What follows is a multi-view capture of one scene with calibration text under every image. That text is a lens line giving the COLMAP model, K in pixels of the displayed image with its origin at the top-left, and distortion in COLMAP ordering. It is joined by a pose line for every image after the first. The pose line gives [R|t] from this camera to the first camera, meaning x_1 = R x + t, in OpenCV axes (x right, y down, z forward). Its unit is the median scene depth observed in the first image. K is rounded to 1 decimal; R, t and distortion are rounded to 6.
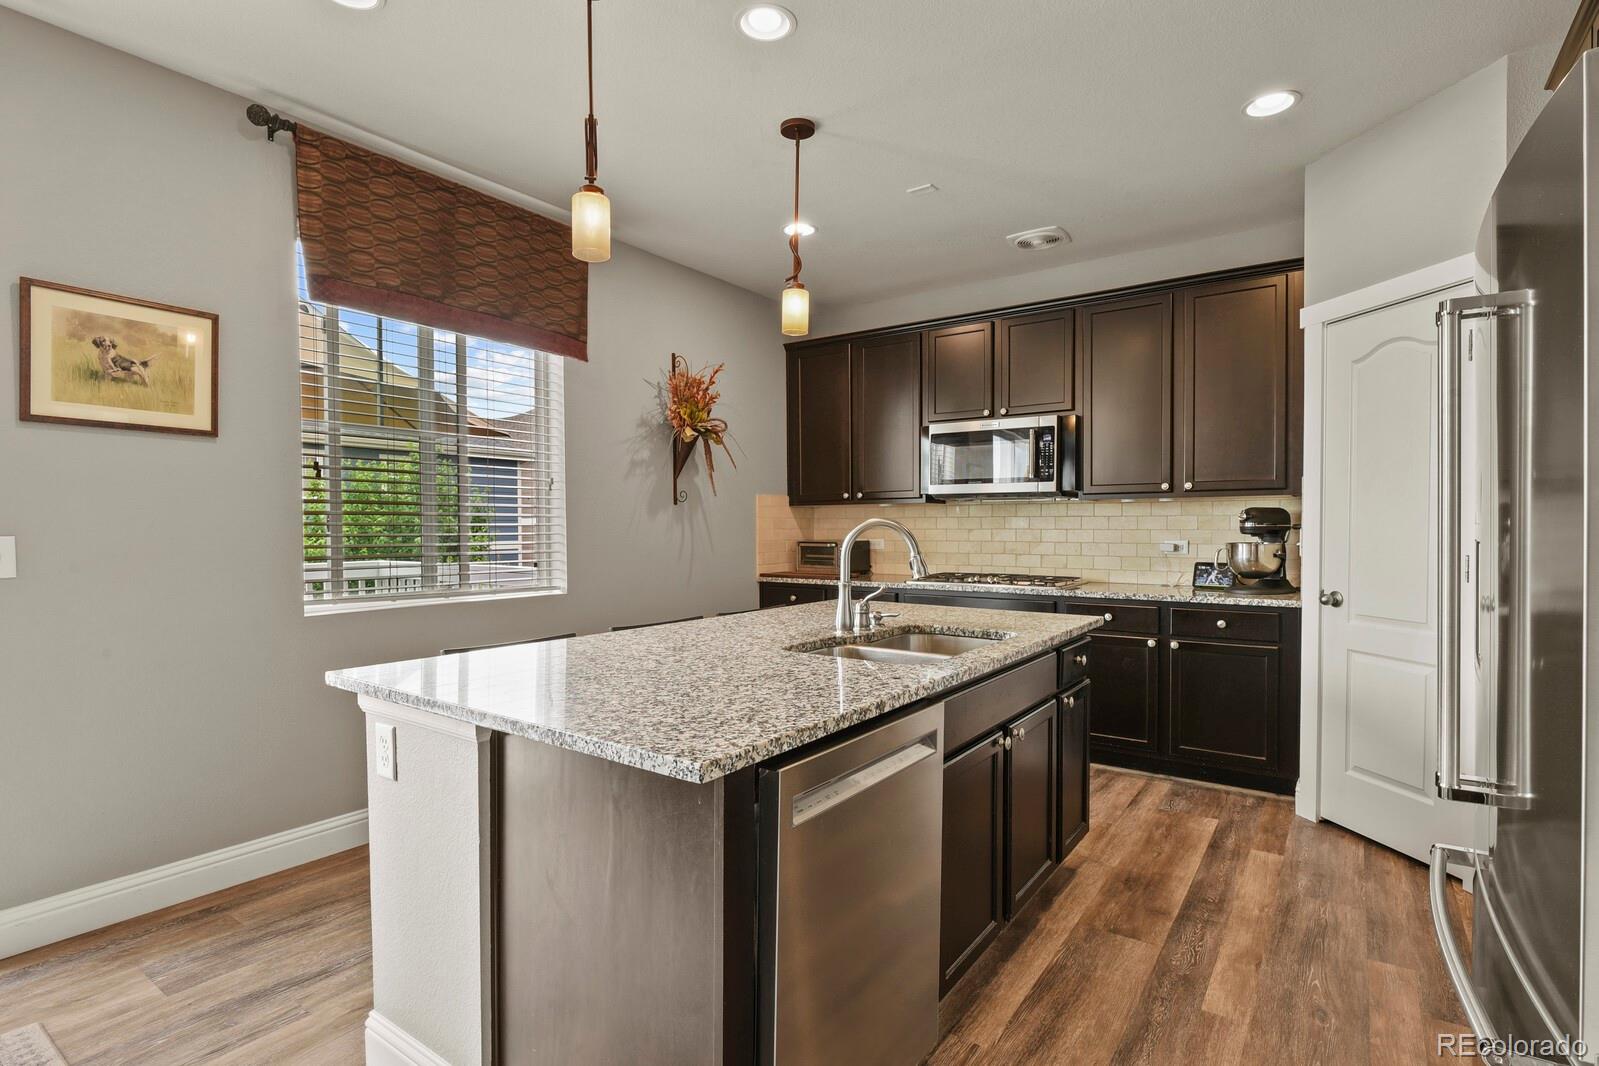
lens RADIAL K [[784.6, 0, 803.0], [0, 784.6, 542.2], [0, 0, 1]] dist [0.000221, -0.007533]
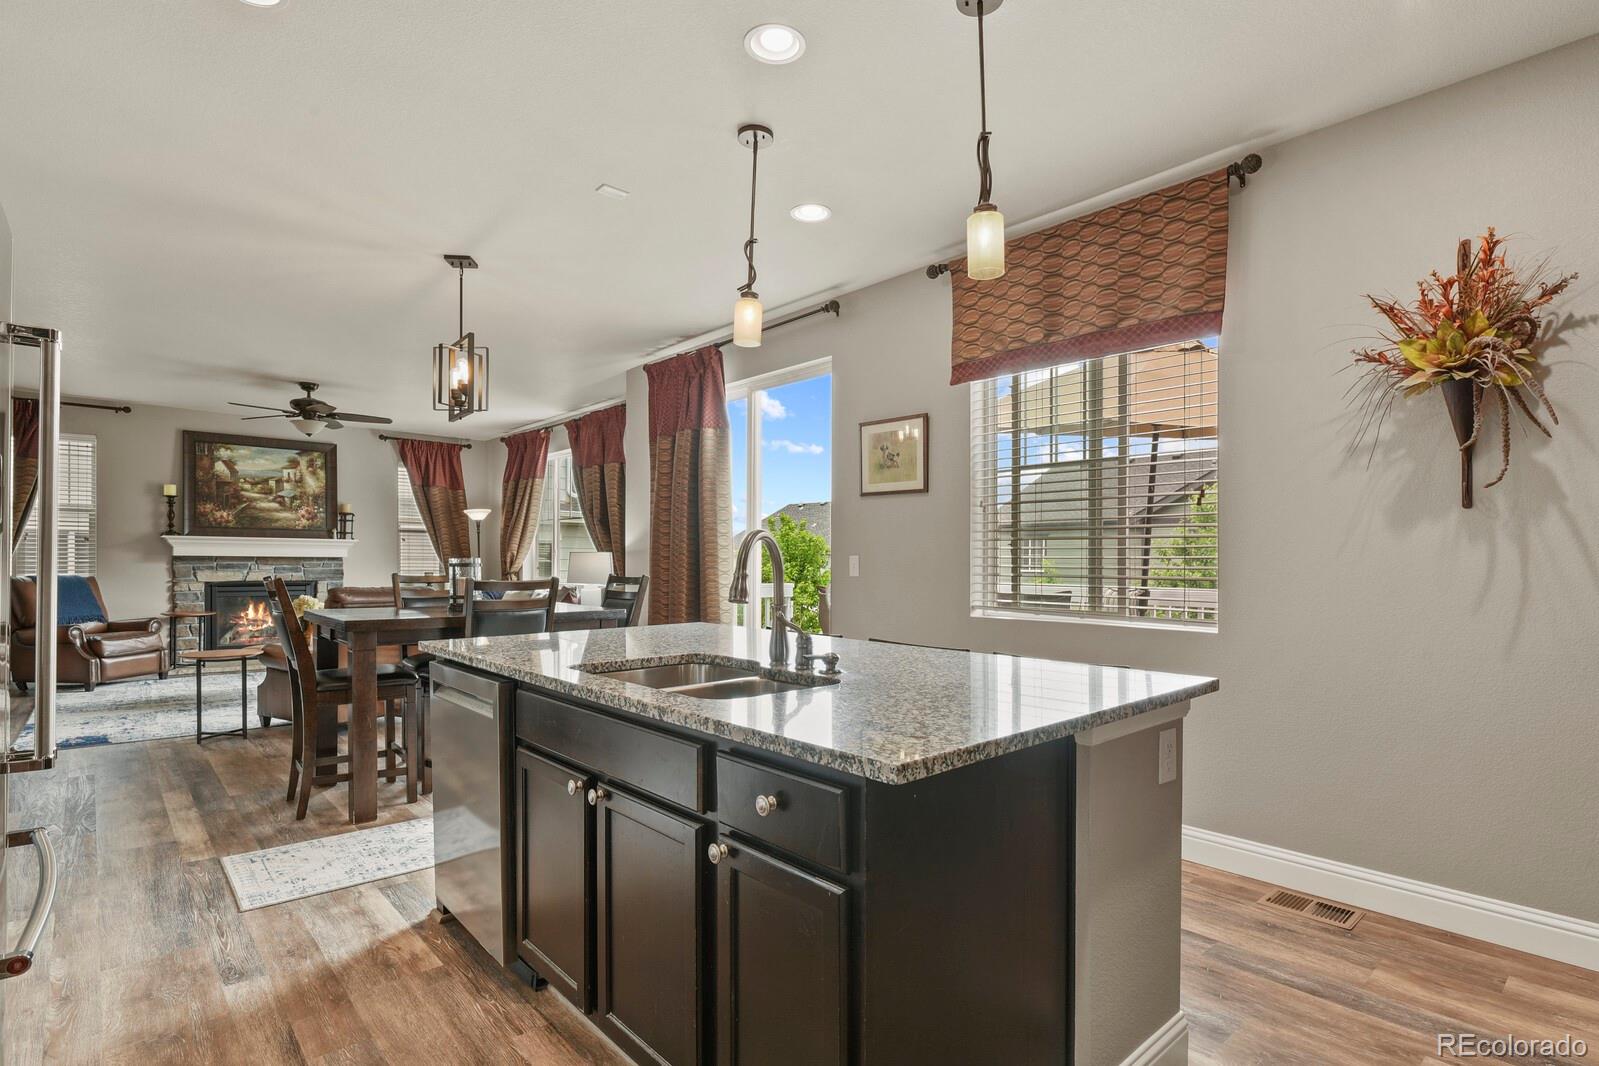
lens RADIAL K [[791.1, 0, 817.3], [0, 791.1, 567.2], [0, 0, 1]] dist [-0.007290, -0.002311]
pose [[-0.210134, 0.008459, -0.977636, 0.573225], [-0.025990, 0.999561, 0.014235, -0.002734], [0.977327, 0.028400, -0.209822, 0.784561]]
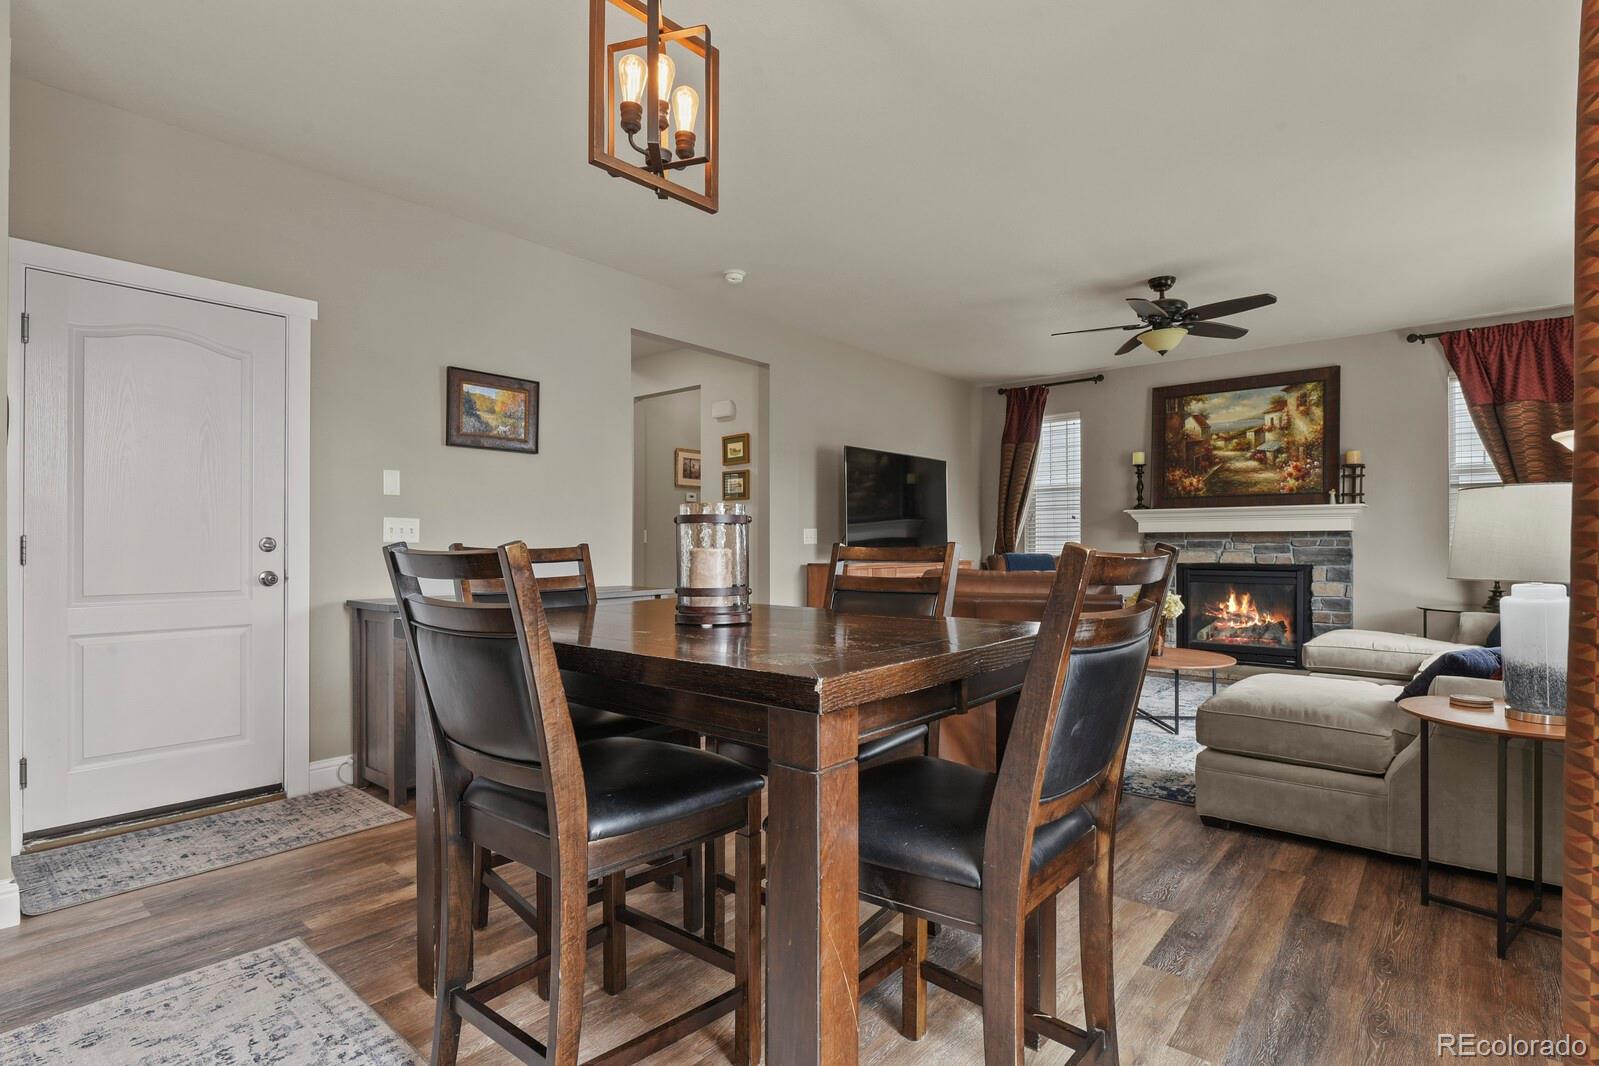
lens RADIAL K [[778.7, 0, 803.7], [0, 778.7, 545.0], [0, 0, 1]] dist [-0.000635, -0.006782]
pose [[-0.996260, 0.003555, 0.086335, -0.512828], [0.005326, 0.999780, 0.020286, 0.029625], [-0.086244, 0.020670, -0.996060, 0.546022]]
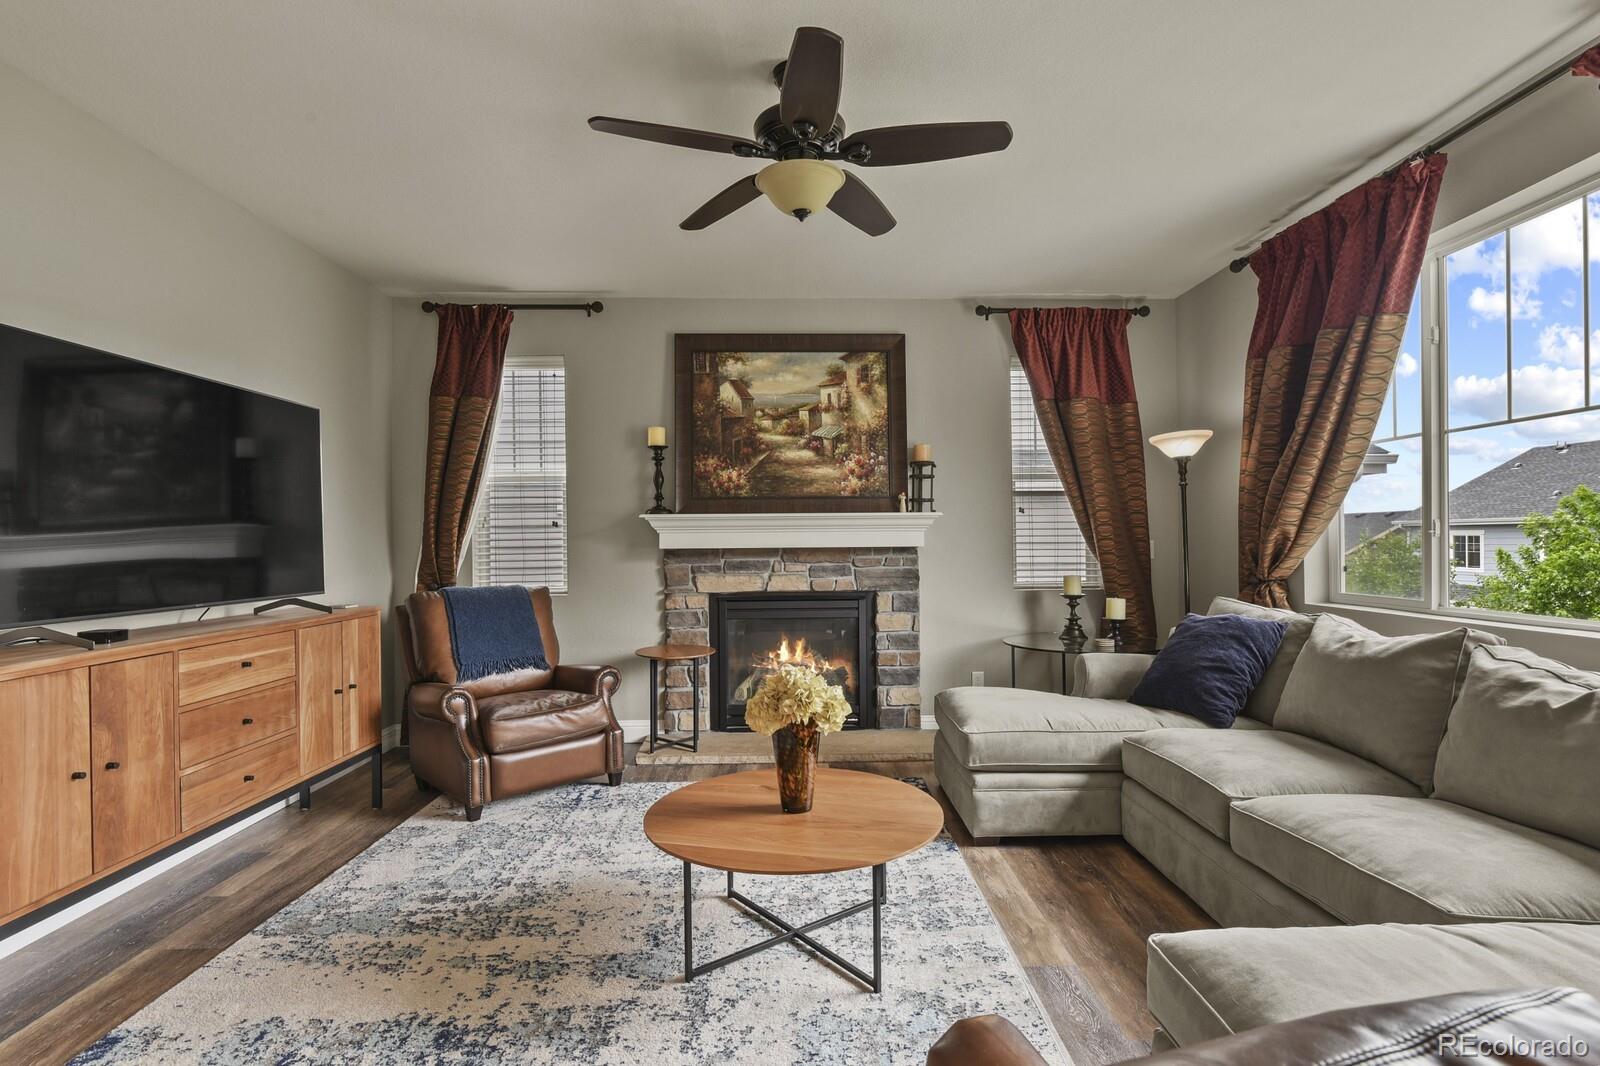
lens RADIAL K [[789.0, 0, 812.2], [0, 789.0, 541.5], [0, 0, 1]] dist [0.004109, -0.011538]
pose [[-0.798239, 0.010940, -0.602241, -0.593503], [-0.000234, 0.999829, 0.018472, 0.007005], [0.602340, 0.014886, -0.798101, -0.240542]]
